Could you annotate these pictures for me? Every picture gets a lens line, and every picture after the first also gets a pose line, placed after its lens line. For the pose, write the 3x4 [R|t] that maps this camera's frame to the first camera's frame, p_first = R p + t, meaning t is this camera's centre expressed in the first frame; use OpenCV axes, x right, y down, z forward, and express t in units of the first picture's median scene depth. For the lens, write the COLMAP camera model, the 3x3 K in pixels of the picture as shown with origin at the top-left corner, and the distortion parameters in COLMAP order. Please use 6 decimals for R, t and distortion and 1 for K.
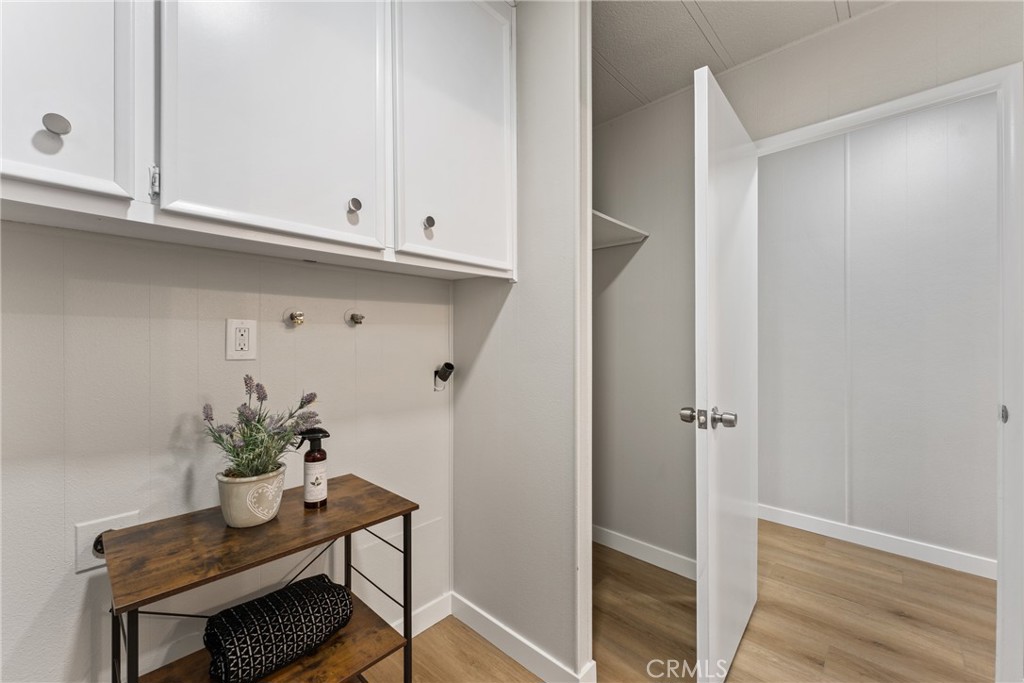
lens RADIAL K [[414.3, 0, 509.2], [0, 414.3, 341.7], [0, 0, 1]] dist [-0.008217, 0.001059]
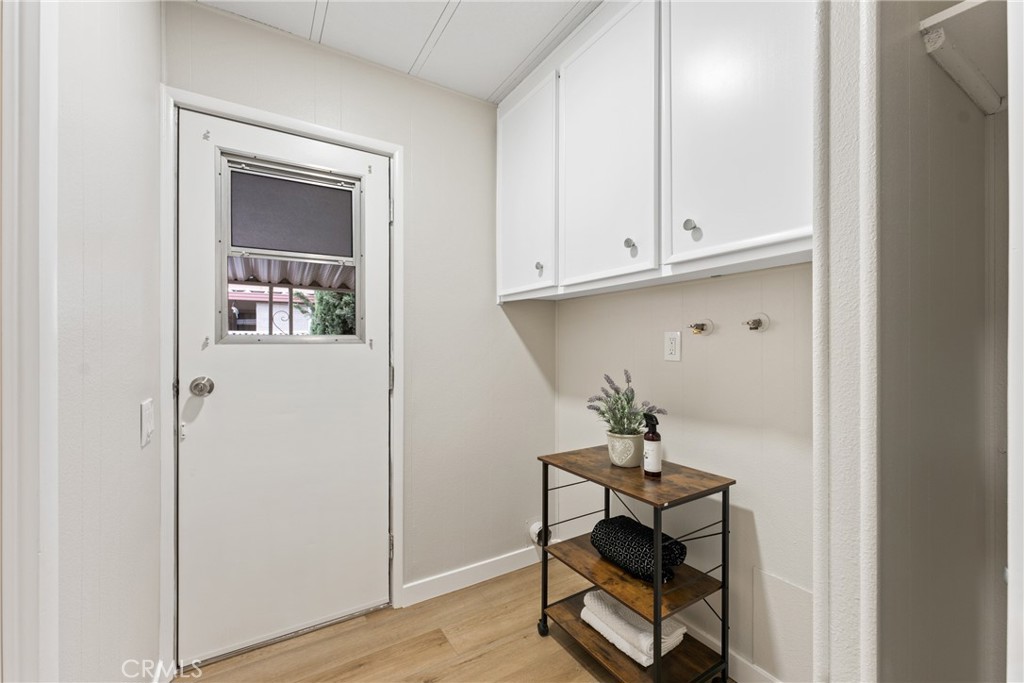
lens RADIAL K [[414.3, 0, 509.5], [0, 414.3, 343.5], [0, 0, 1]] dist [-0.008217, 0.001059]
pose [[-0.257555, 0.000392, -0.966264, 0.890192], [0.001331, 0.999999, 0.000051, -0.016196], [0.966263, -0.001273, -0.257555, 0.892706]]
